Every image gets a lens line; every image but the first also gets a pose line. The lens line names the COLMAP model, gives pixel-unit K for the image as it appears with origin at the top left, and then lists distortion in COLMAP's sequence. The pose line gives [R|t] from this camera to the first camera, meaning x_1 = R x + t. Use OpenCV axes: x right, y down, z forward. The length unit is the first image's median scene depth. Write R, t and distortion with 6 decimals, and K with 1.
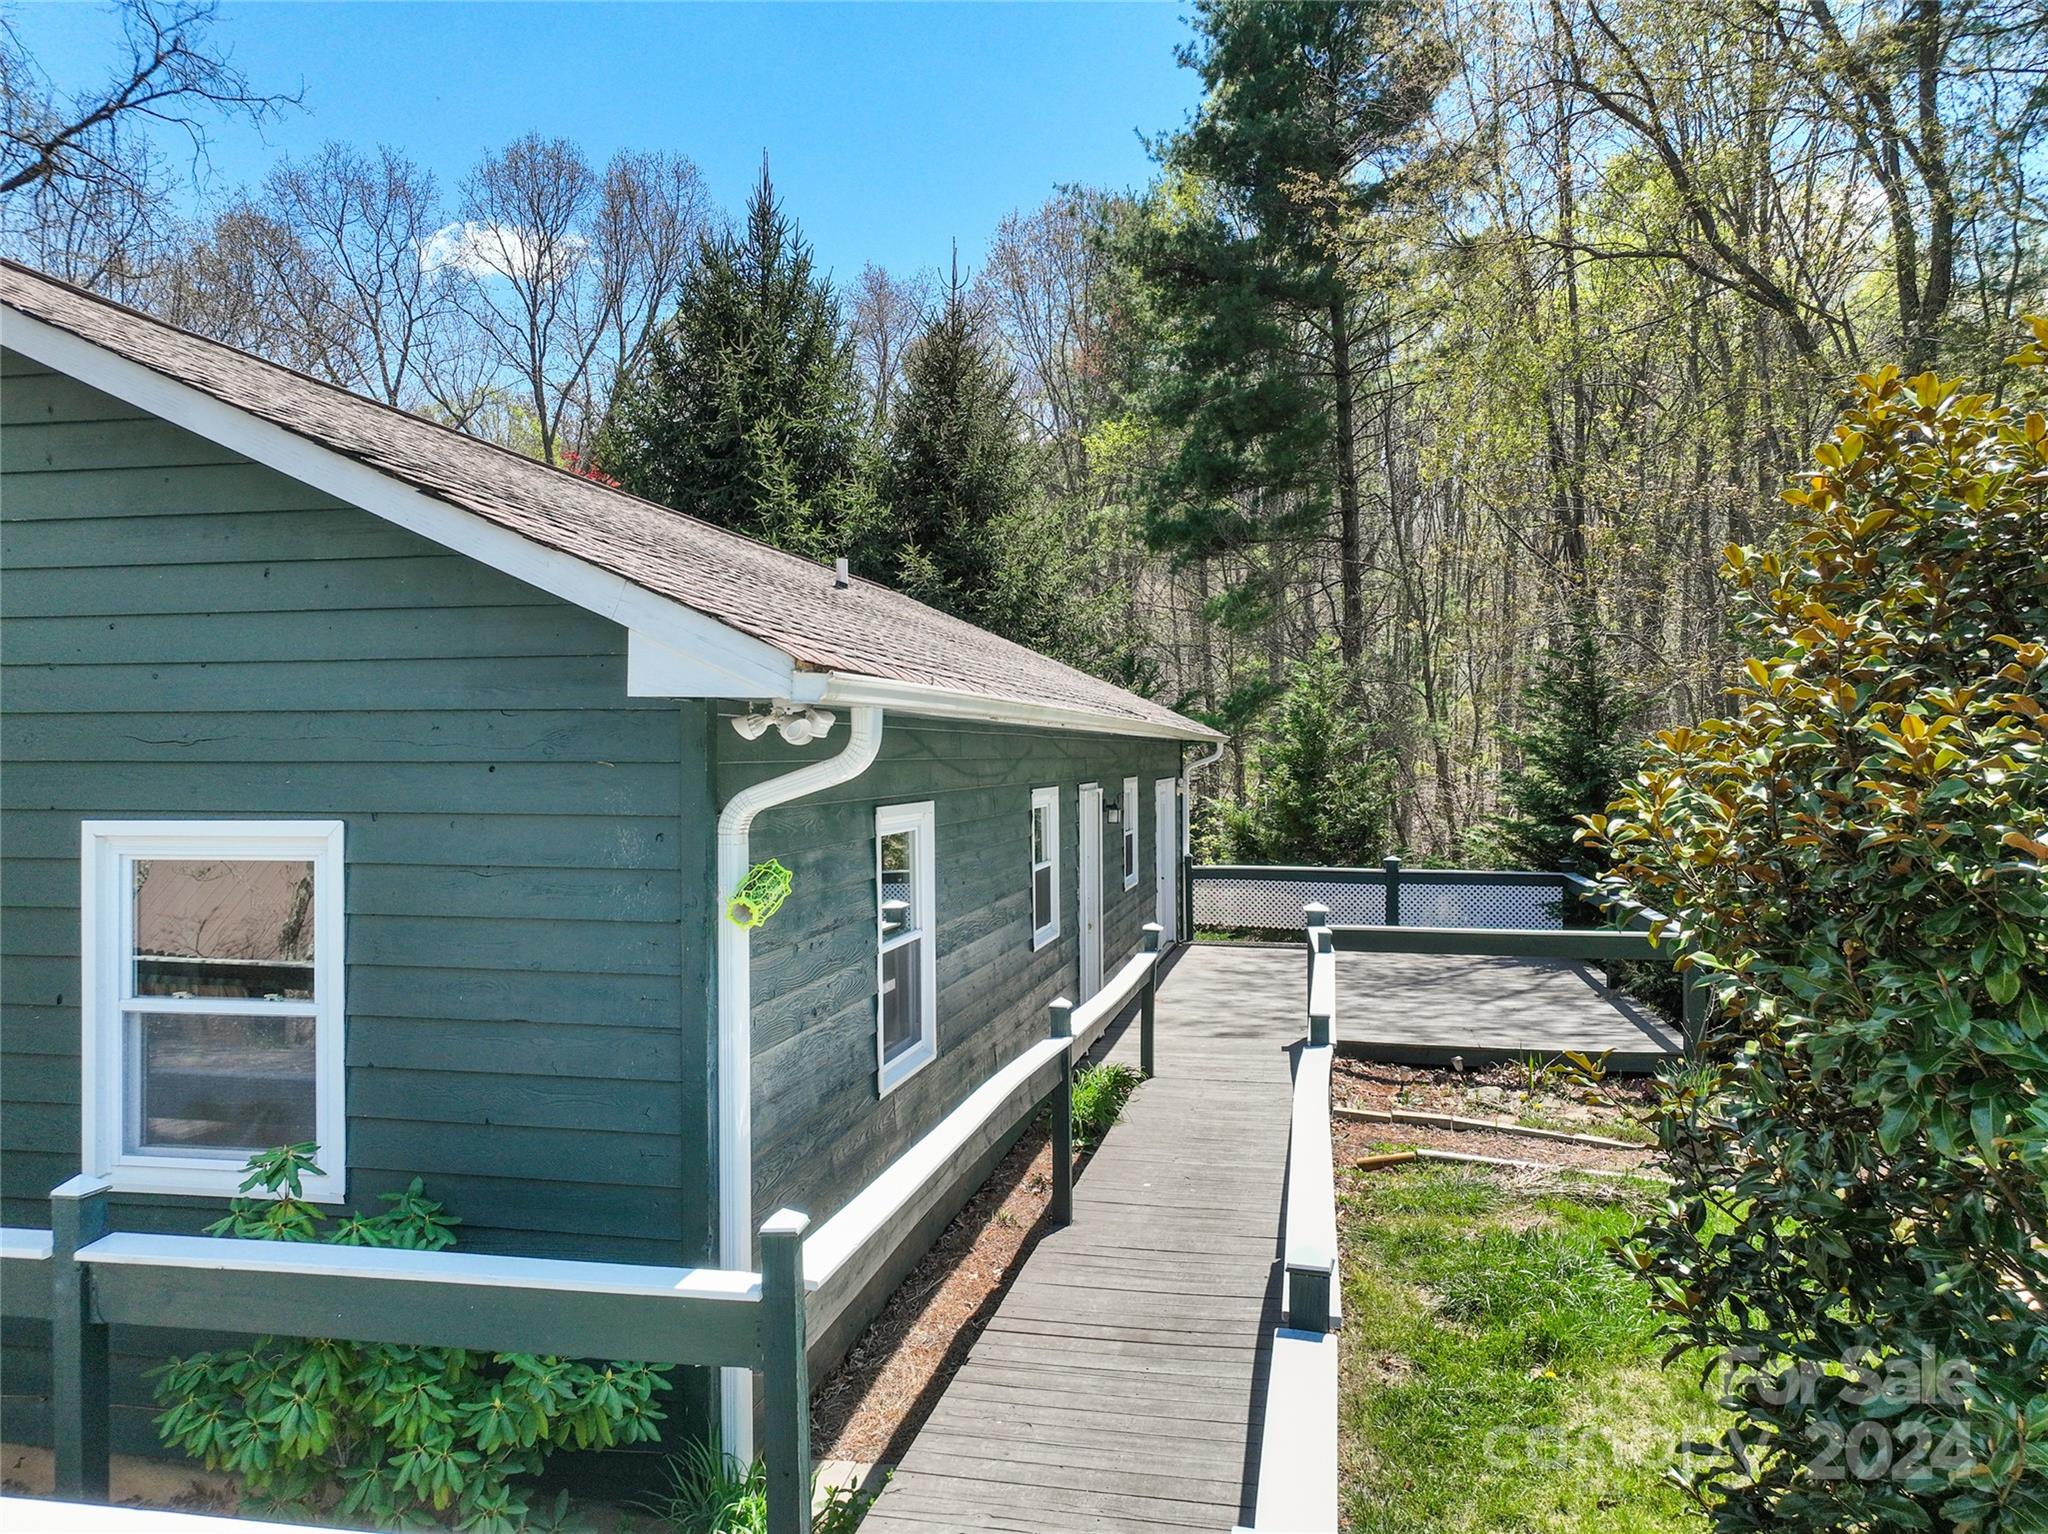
lens RADIAL K [[1444.0, 0, 1027.5], [0, 1444.0, 759.5], [0, 0, 1]] dist [0.002508, 0.001928]
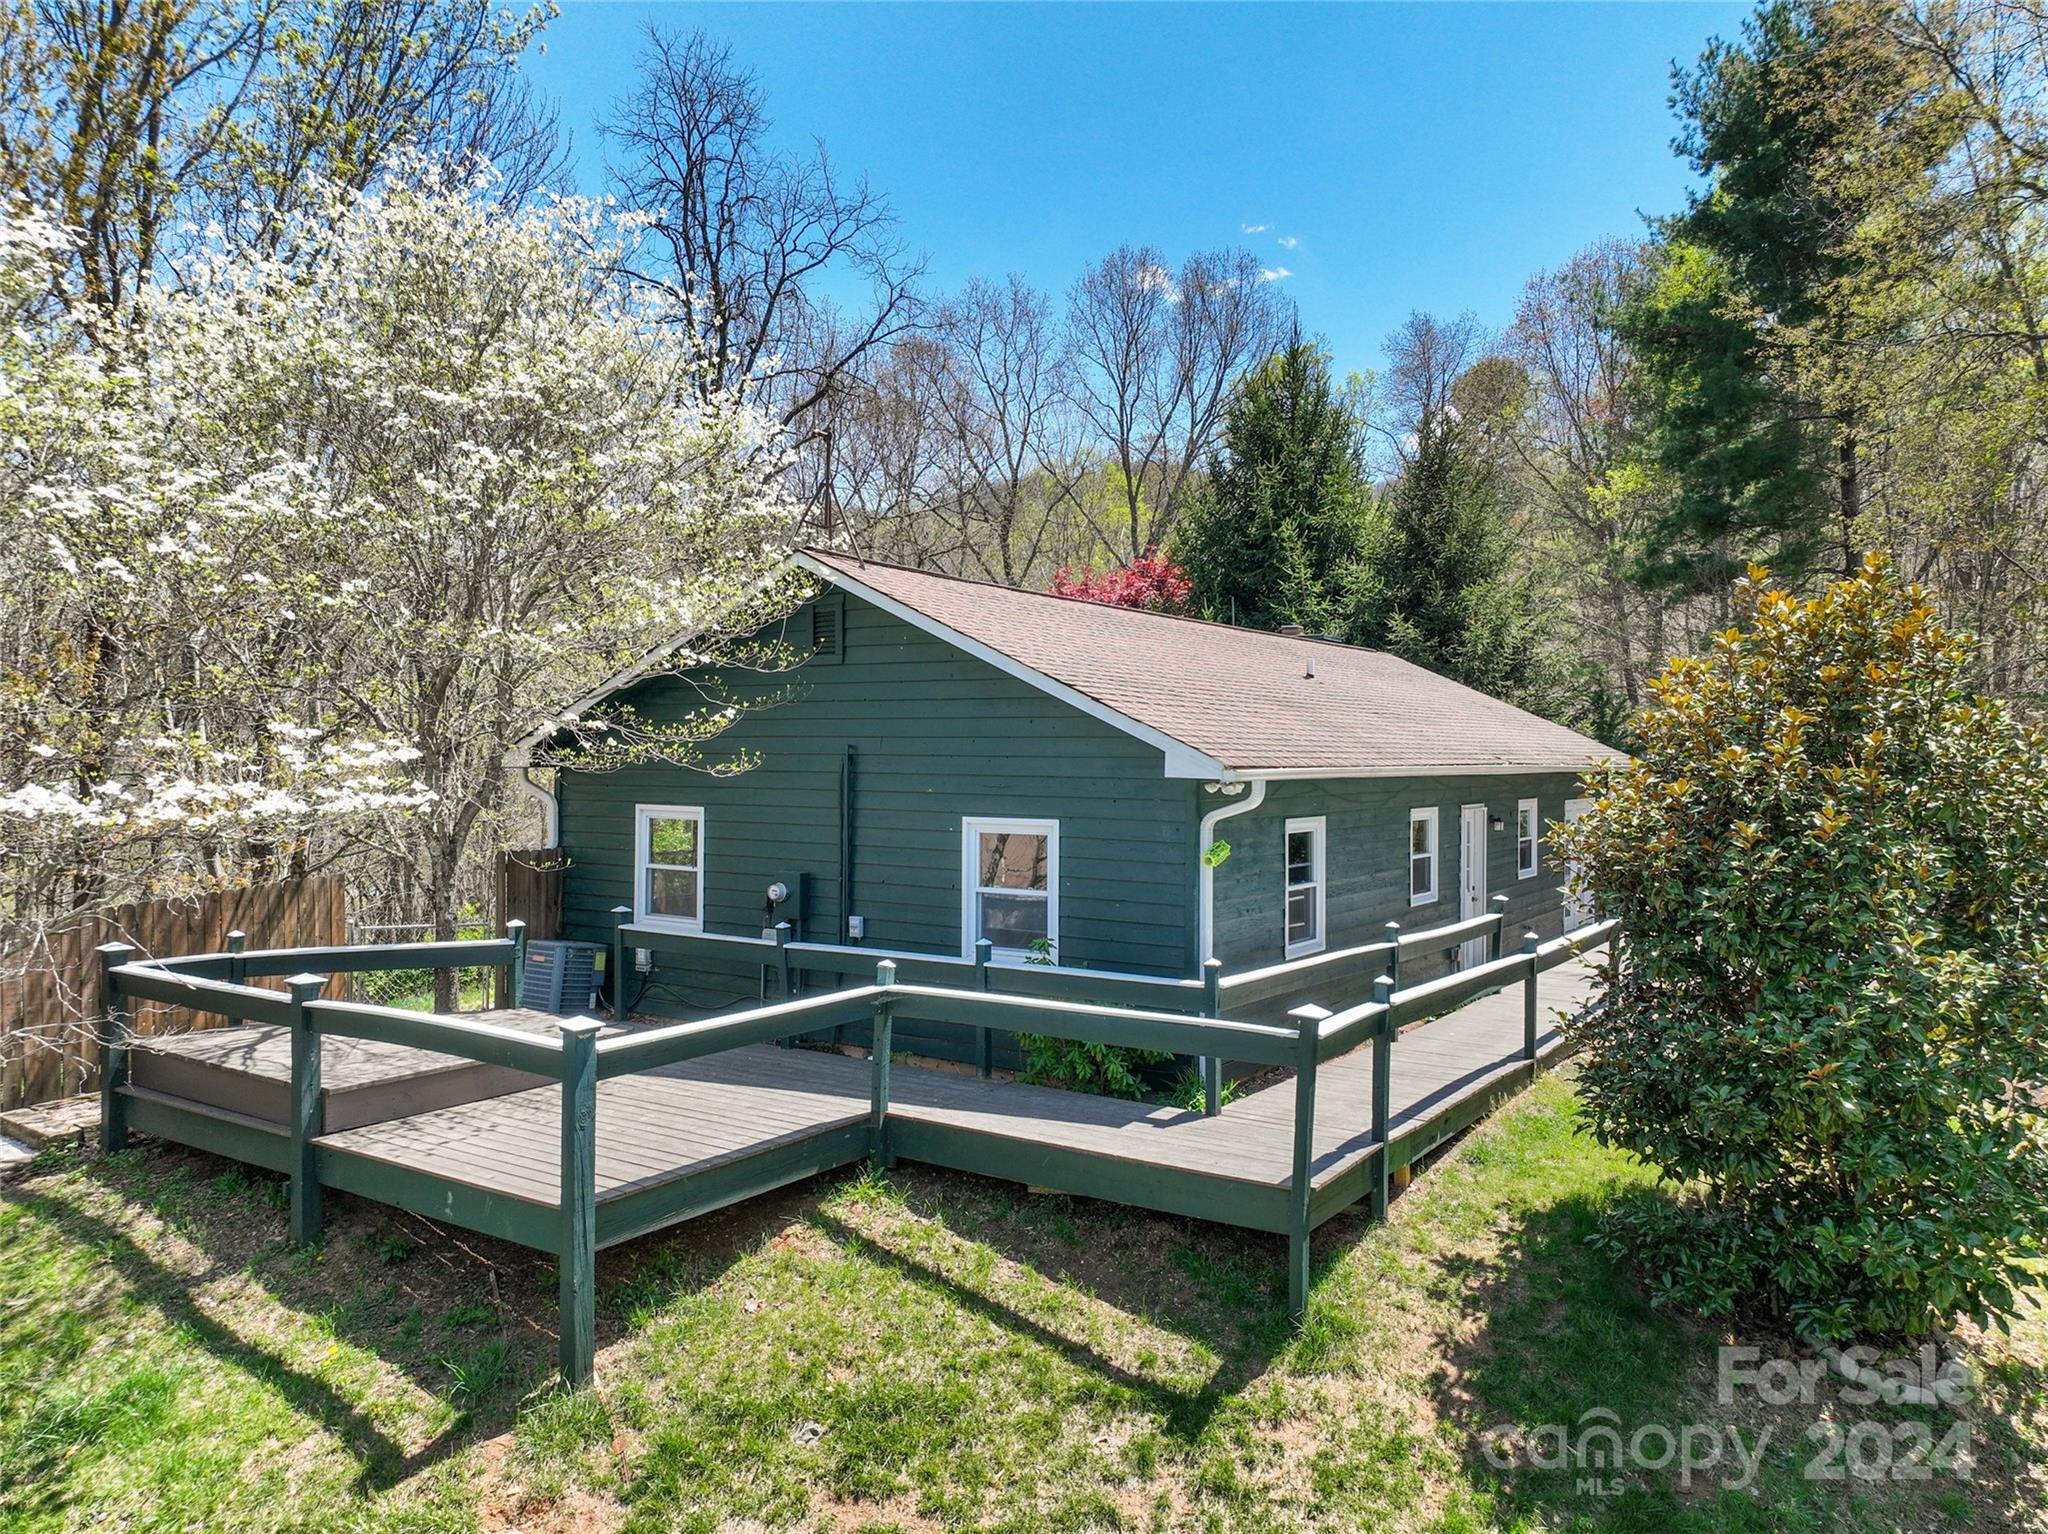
lens RADIAL K [[1444.0, 0, 1027.5], [0, 1444.0, 759.5], [0, 0, 1]] dist [0.002508, 0.001928]
pose [[0.924966, 0.012412, -0.379846, 0.101528], [-0.011684, 0.999923, 0.004221, -0.017024], [0.379869, 0.000533, 0.925040, -0.317030]]
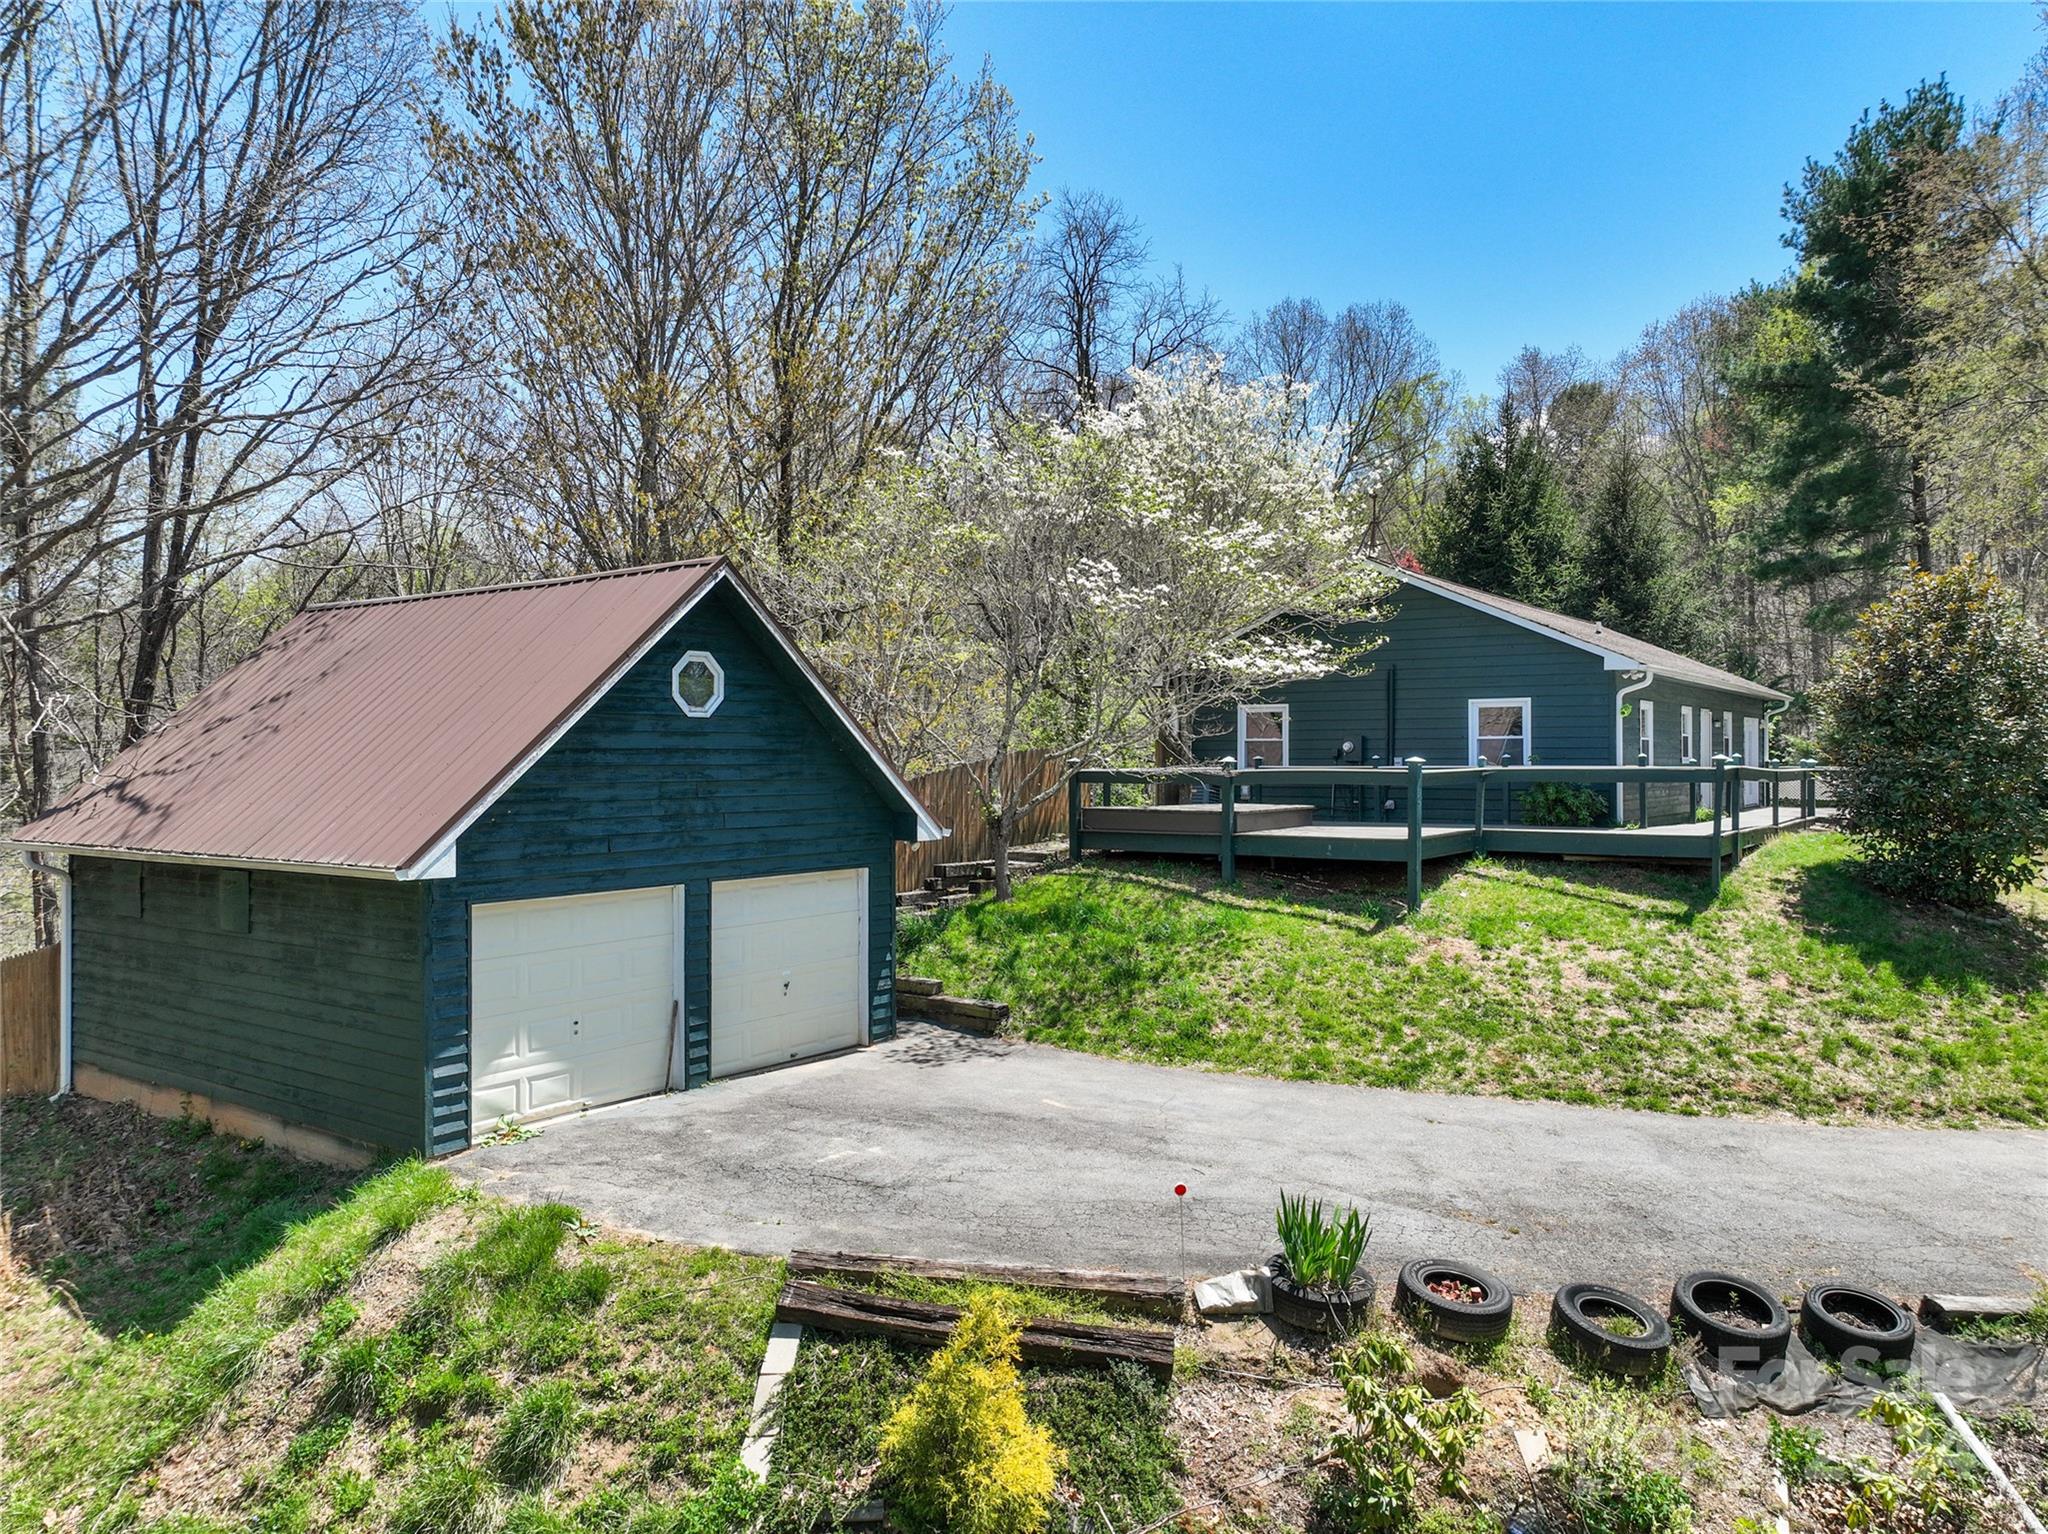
lens RADIAL K [[1489.3, 0, 999.7], [0, 1489.3, 774.4], [0, 0, 1]] dist [0.003200, 0.001138]
pose [[0.916988, 0.005133, -0.398882, -0.025487], [-0.002965, 0.999977, 0.006052, 0.063605], [0.398904, -0.004366, 0.916982, -0.992638]]
